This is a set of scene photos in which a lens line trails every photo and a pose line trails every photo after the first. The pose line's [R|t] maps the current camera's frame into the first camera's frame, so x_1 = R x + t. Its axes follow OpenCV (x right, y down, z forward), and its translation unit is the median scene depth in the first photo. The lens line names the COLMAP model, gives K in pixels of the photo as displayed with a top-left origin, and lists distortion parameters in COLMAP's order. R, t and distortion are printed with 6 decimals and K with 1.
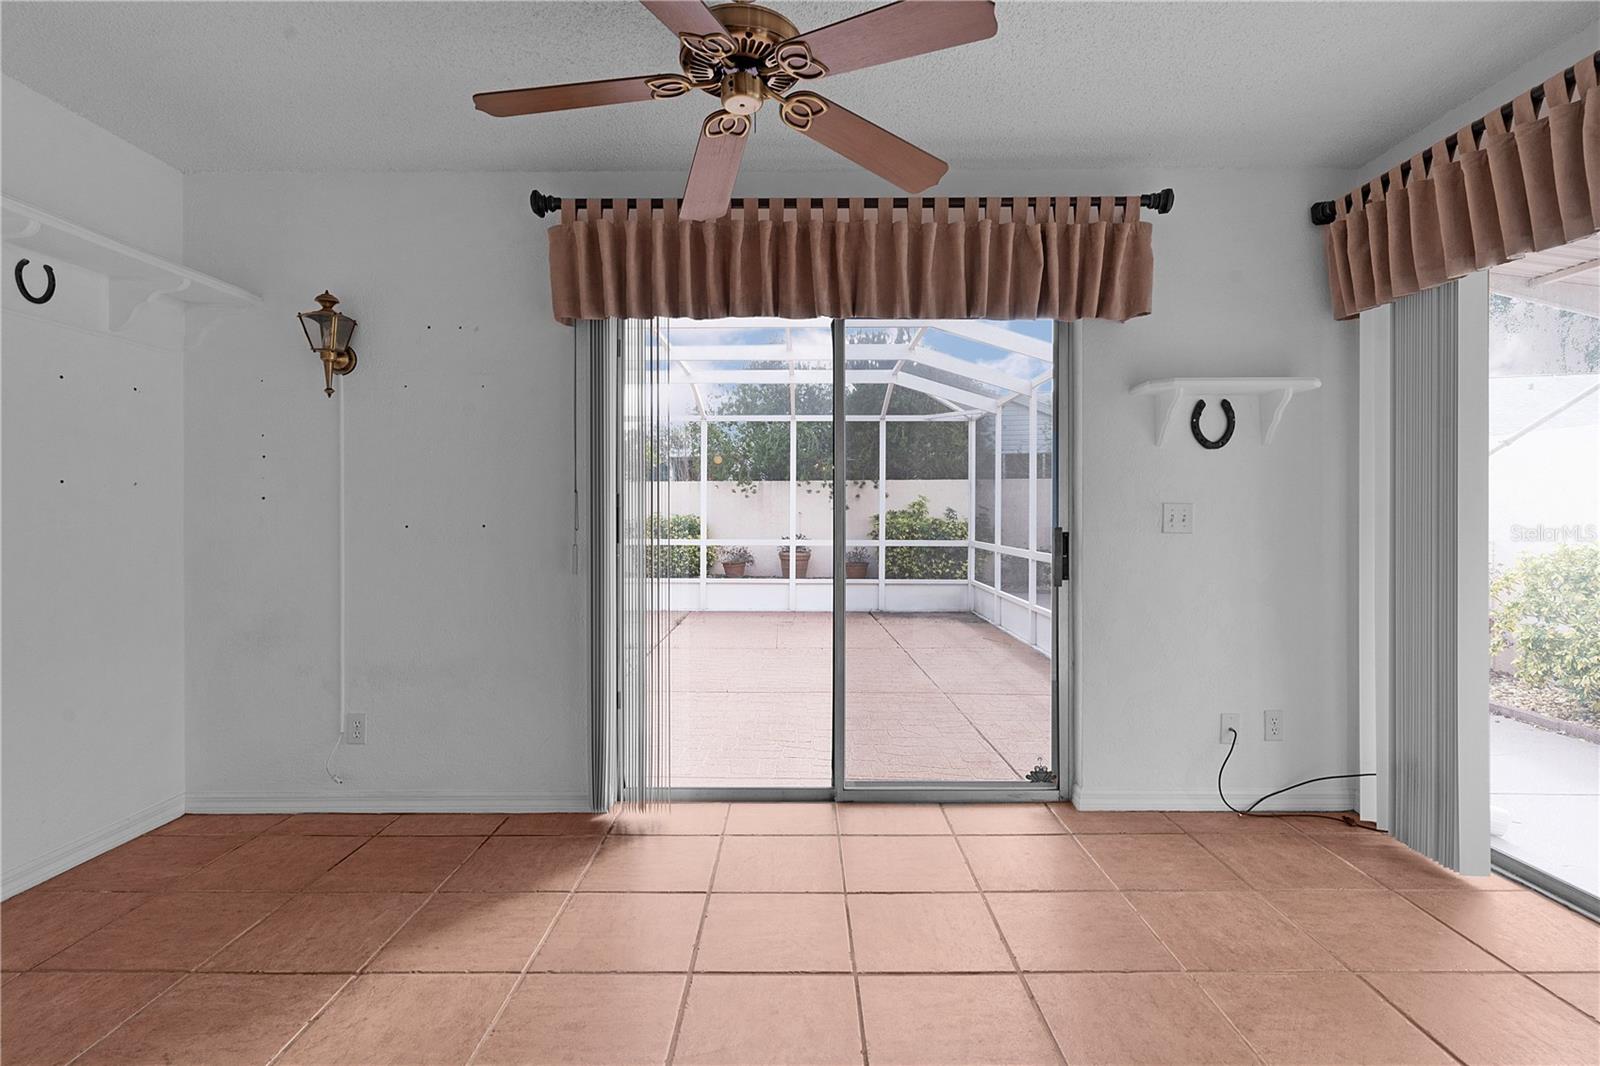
lens RADIAL K [[777.6, 0, 806.2], [0, 777.6, 497.1], [0, 0, 1]] dist [0.002152, 0.000125]
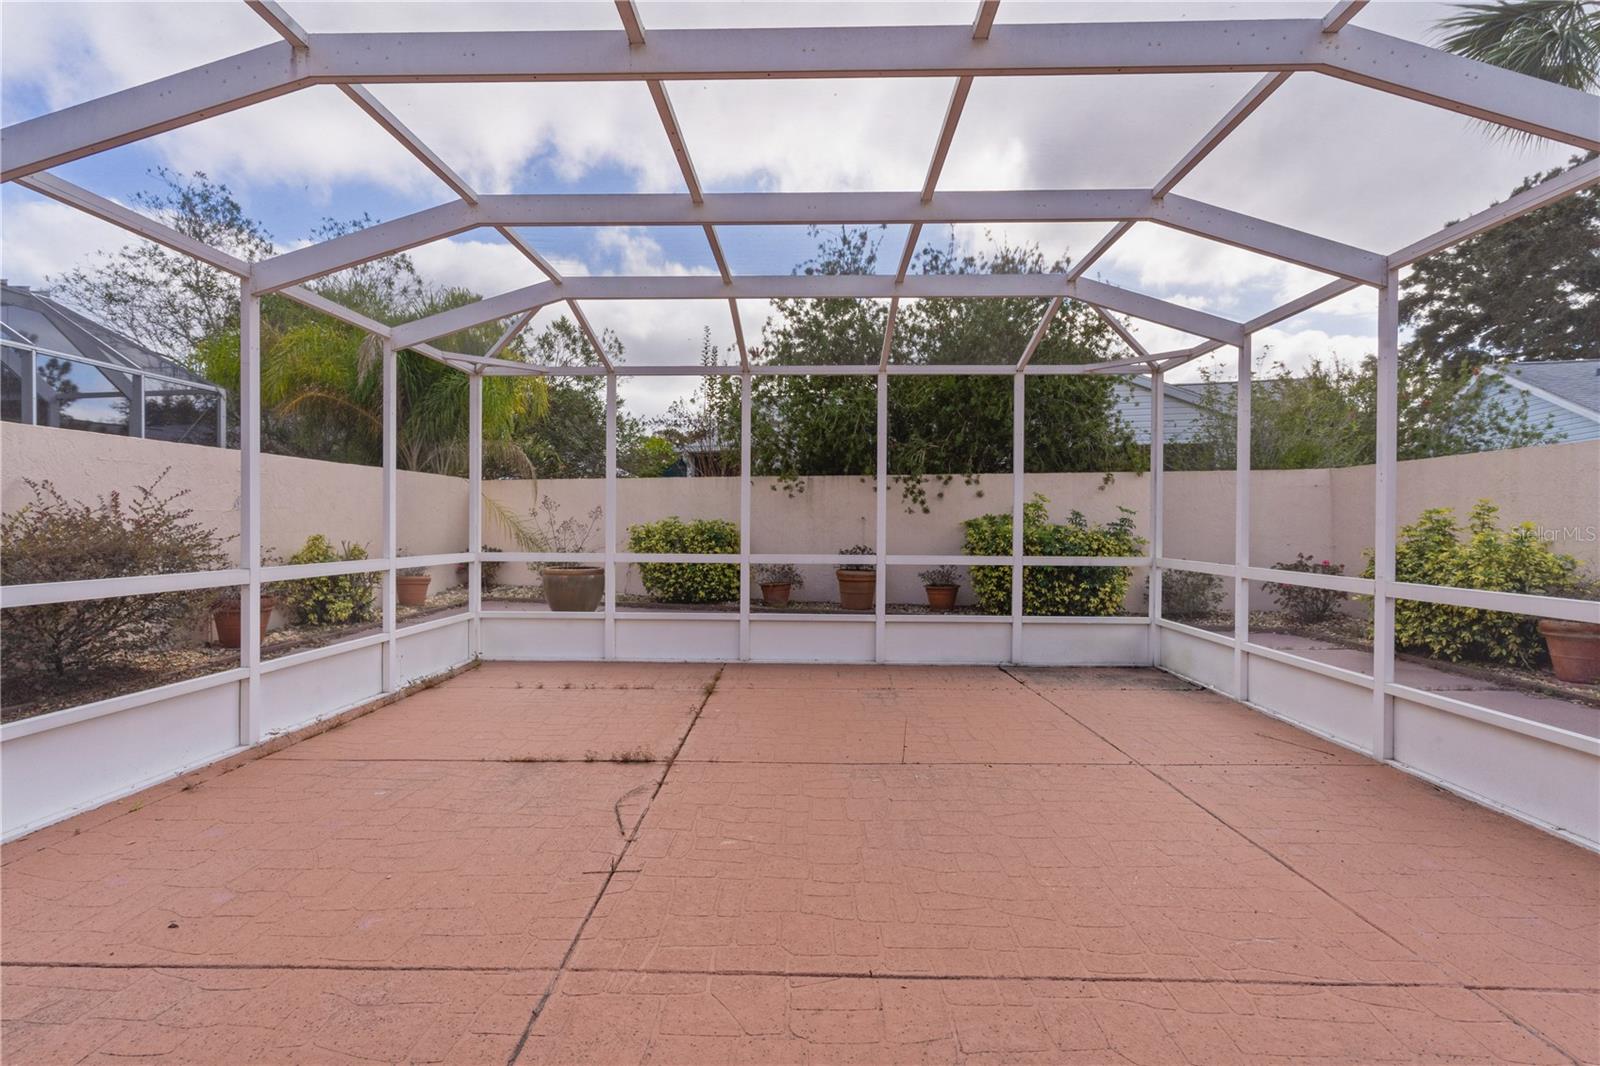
lens RADIAL K [[777.6, 0, 788.4], [0, 777.6, 527.6], [0, 0, 1]] dist [0.002152, 0.000125]
pose [[0.999384, 0.002076, -0.035047, -0.071678], [-0.001233, 0.999710, 0.024048, 0.015191], [0.035086, -0.023990, 0.999096, 0.333821]]
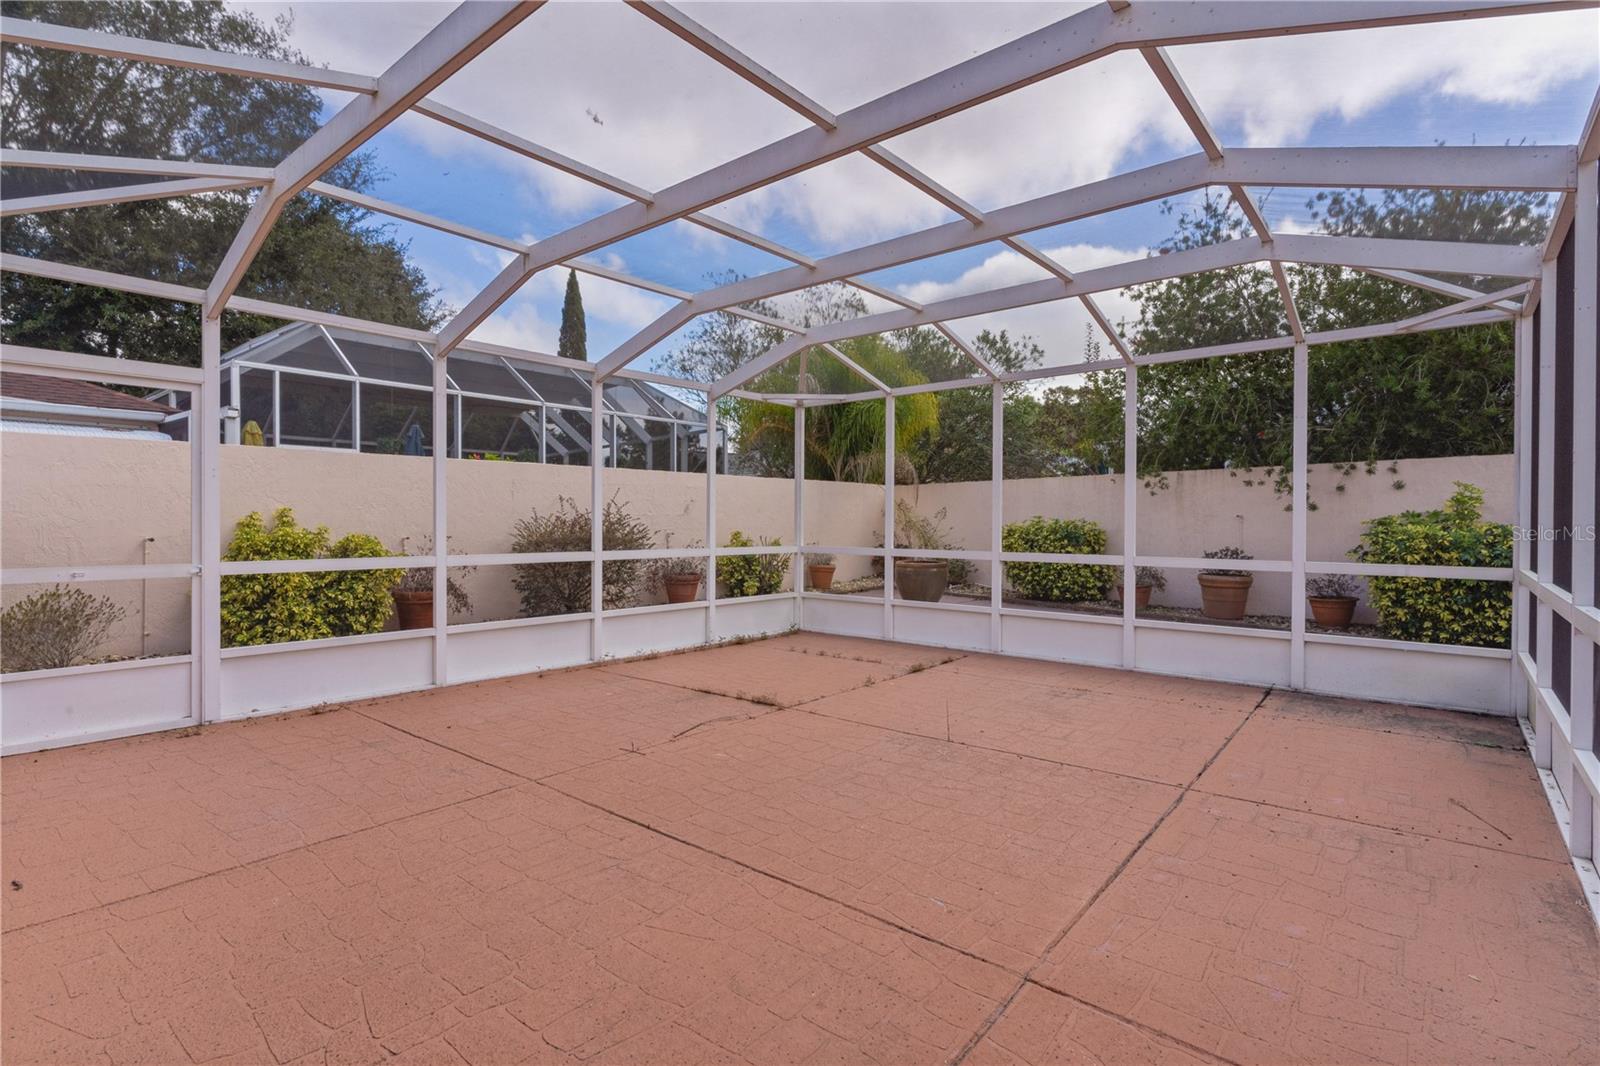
lens RADIAL K [[777.6, 0, 803.3], [0, 777.6, 529.6], [0, 0, 1]] dist [0.002152, 0.000125]
pose [[0.758547, 0.006593, -0.651585, 0.189619], [0.011406, 0.999661, 0.023393, 0.015406], [0.651519, -0.025177, 0.758214, 0.348670]]
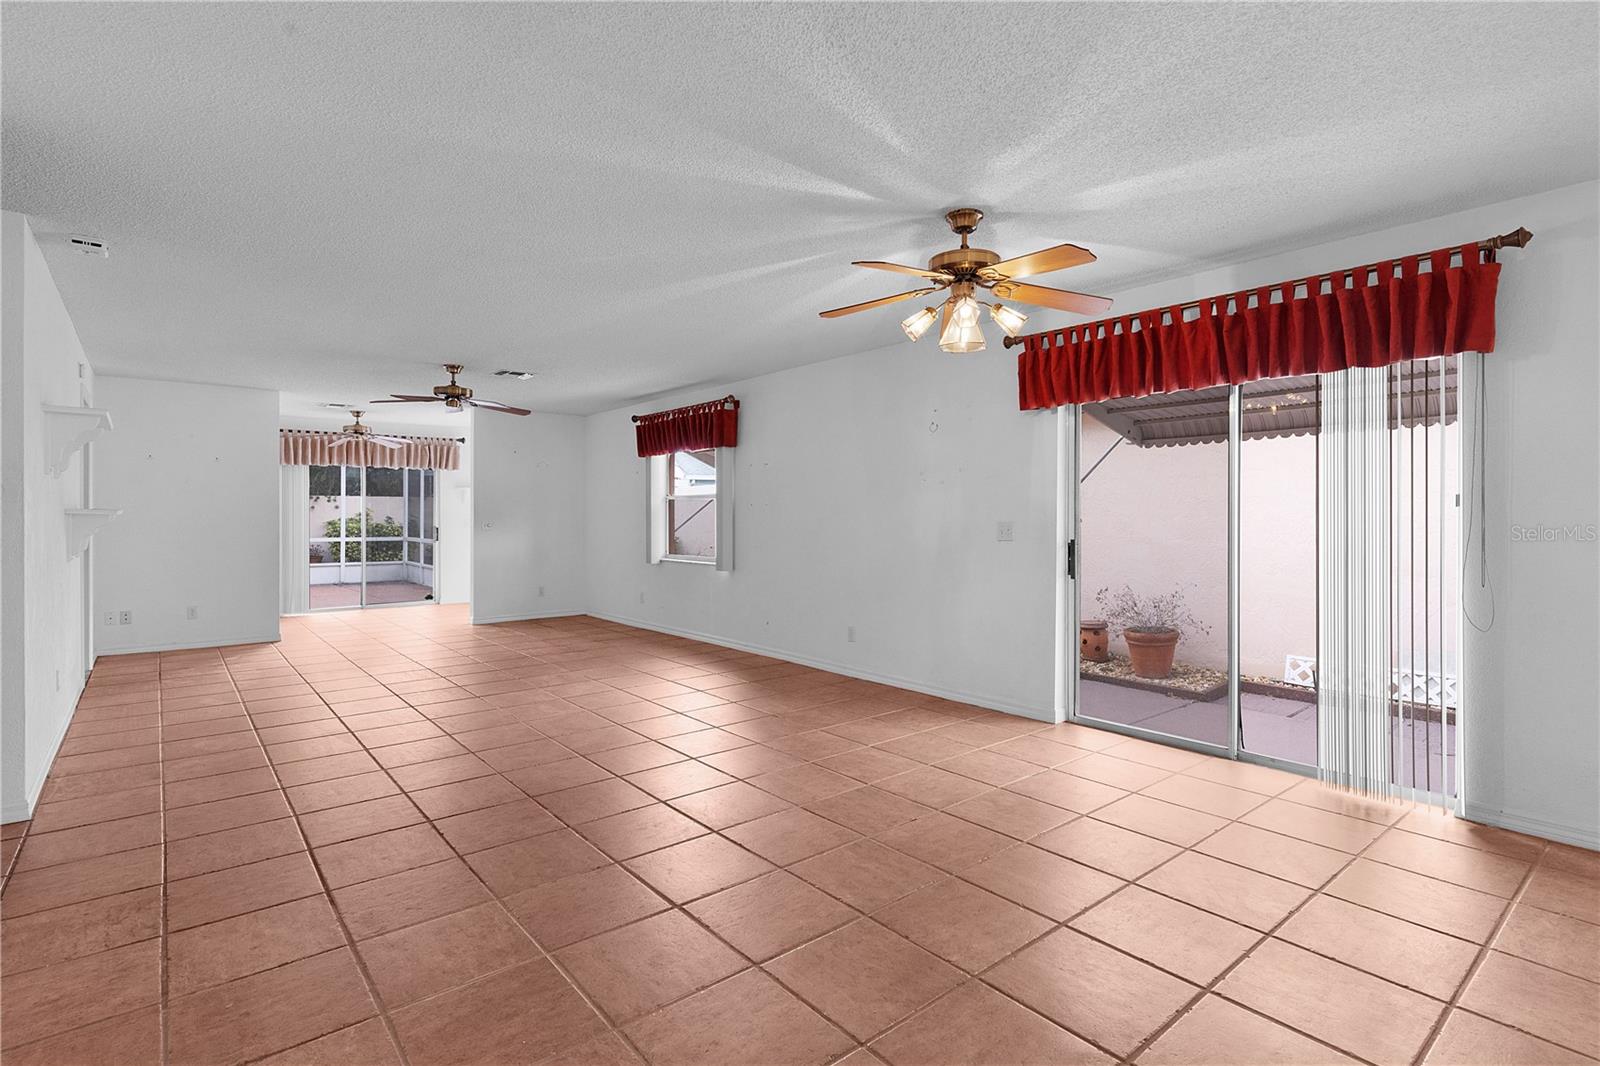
lens RADIAL K [[777.6, 0, 794.2], [0, 777.6, 516.1], [0, 0, 1]] dist [0.002152, 0.000125]
pose [[0.780101, -0.000700, 0.625654, -0.171140], [-0.011186, 0.999824, 0.015066, -0.021350], [-0.625554, -0.018752, 0.779955, -0.776653]]
